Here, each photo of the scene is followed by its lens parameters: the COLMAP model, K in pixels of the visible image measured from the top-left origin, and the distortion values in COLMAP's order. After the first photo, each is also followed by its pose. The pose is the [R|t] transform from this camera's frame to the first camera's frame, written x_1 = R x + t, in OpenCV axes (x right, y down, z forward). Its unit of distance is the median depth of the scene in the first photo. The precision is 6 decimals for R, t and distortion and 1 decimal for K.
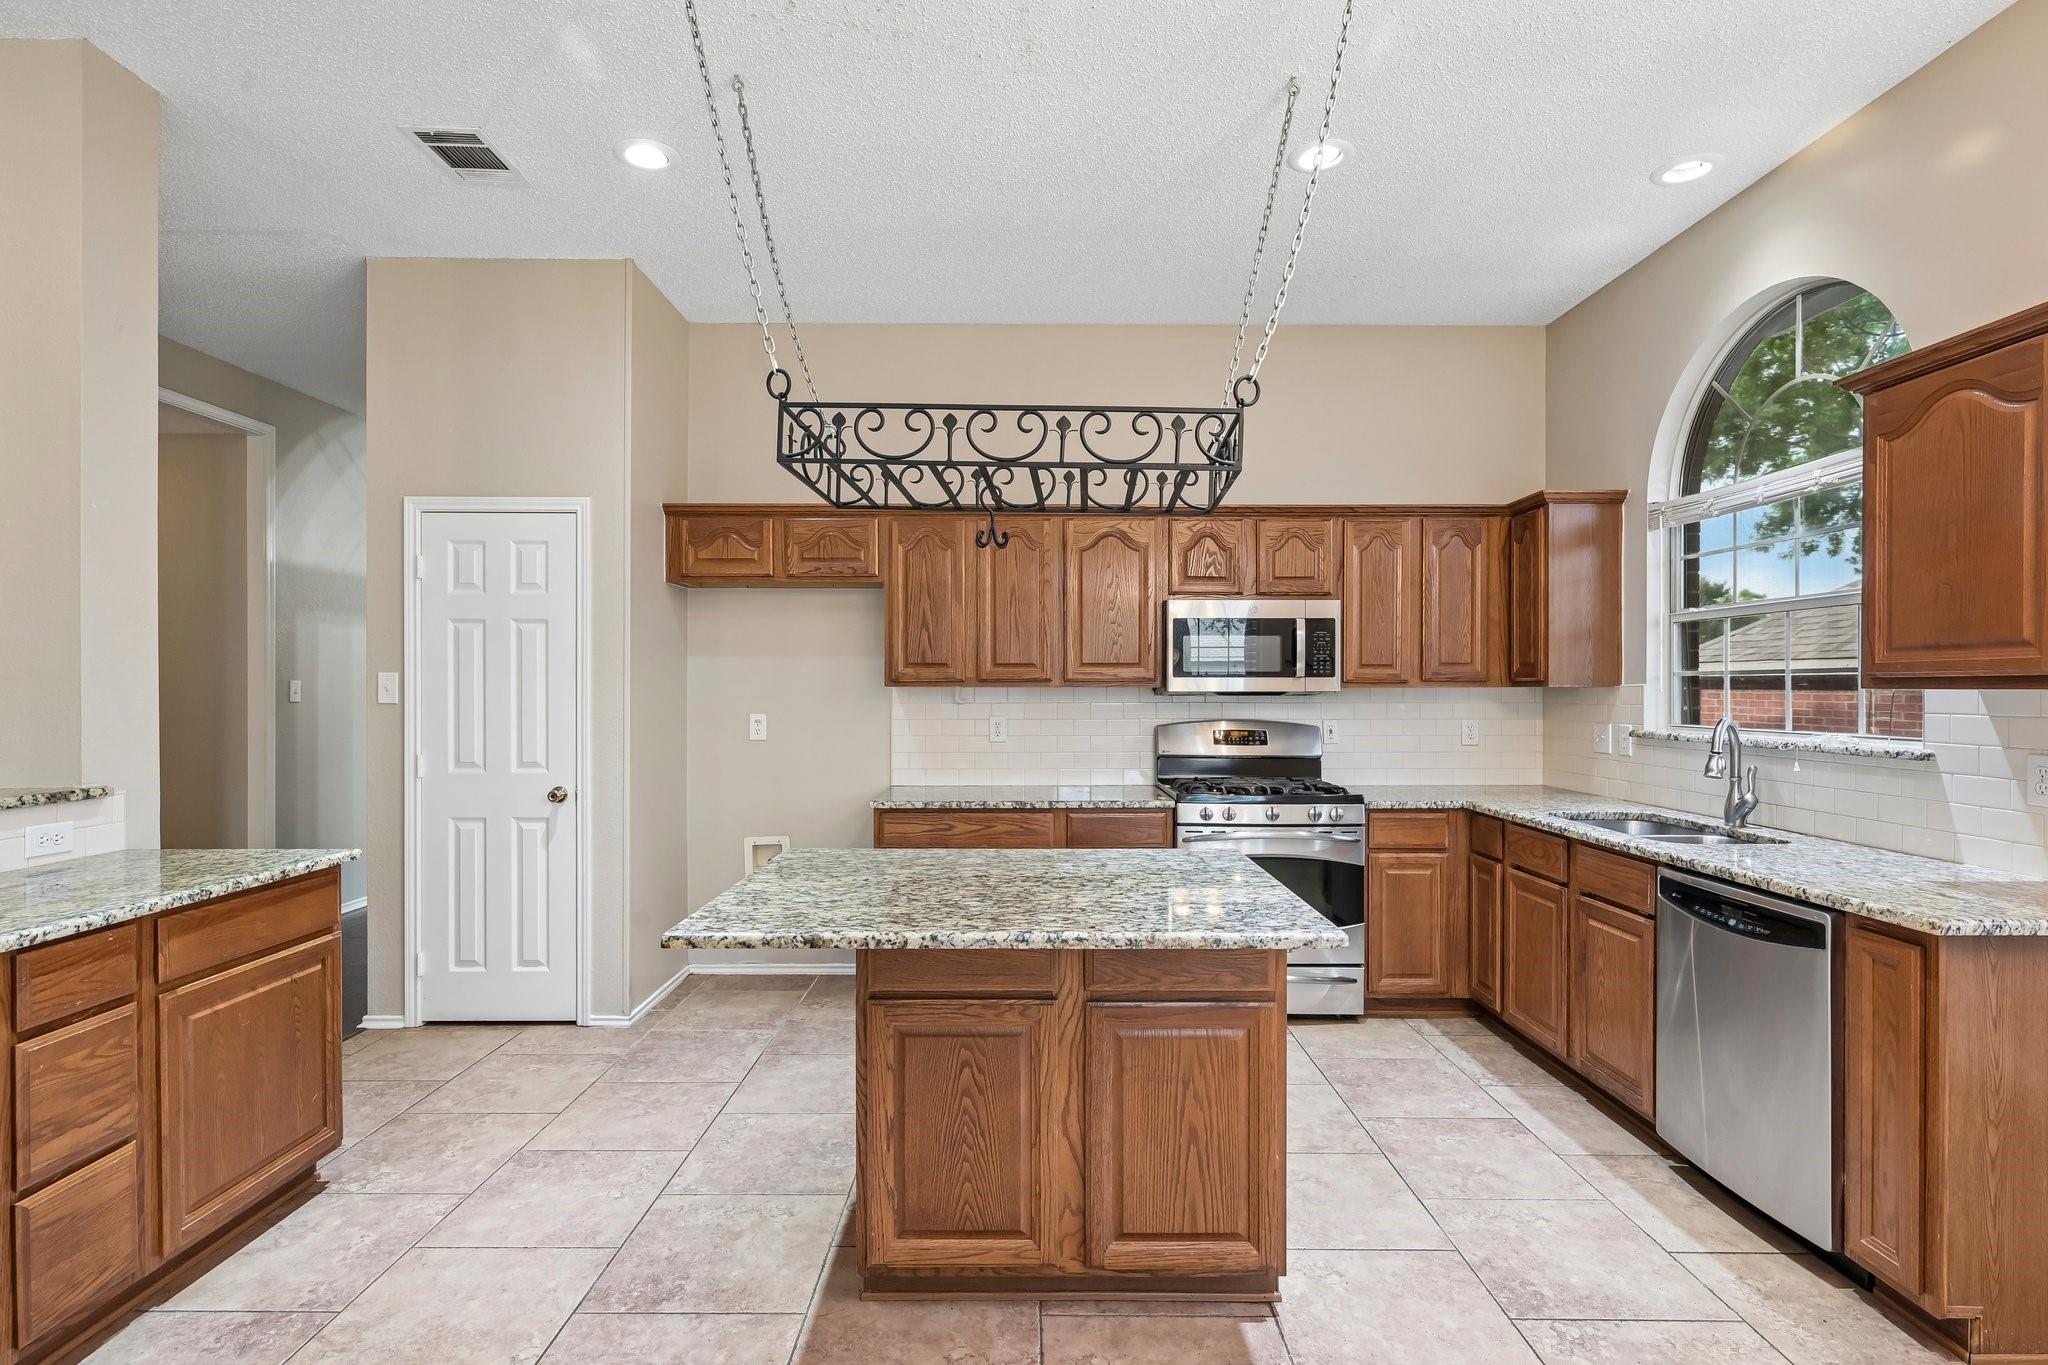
lens RADIAL K [[980.5, 0, 1028.5], [0, 980.5, 694.0], [0, 0, 1]] dist [0.000507, 0.000099]
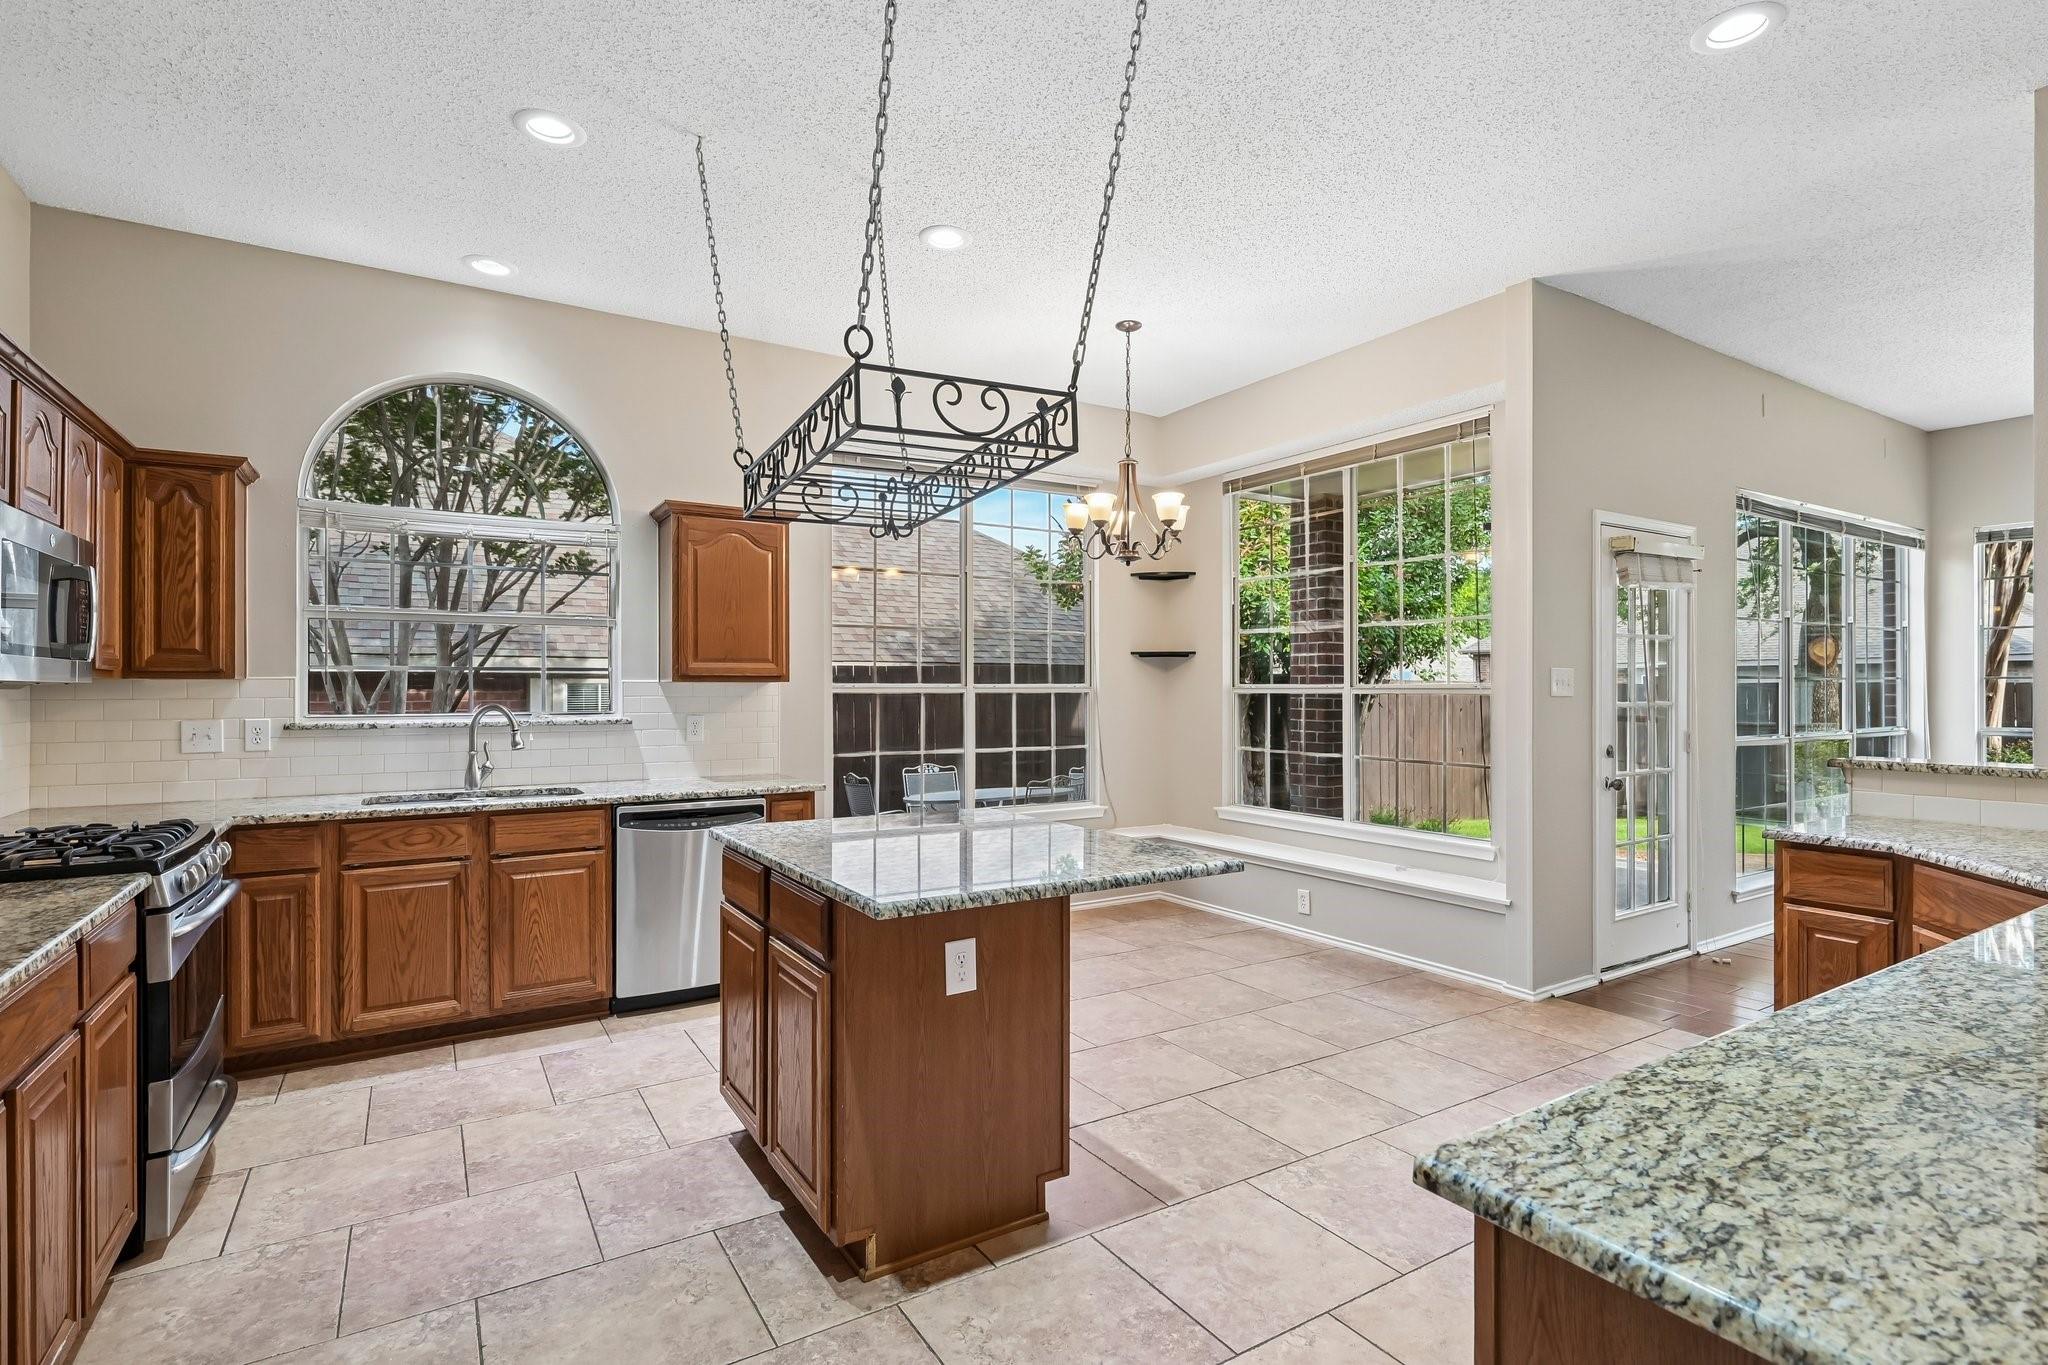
lens RADIAL K [[963.3, 0, 1024.8], [0, 963.3, 682.1], [0, 0, 1]] dist [-0.000774, -0.000377]
pose [[-0.522558, 0.004994, 0.852589, -0.758260], [0.004840, 0.999984, -0.002891, 0.001955], [-0.852590, 0.002616, -0.522574, 1.098236]]
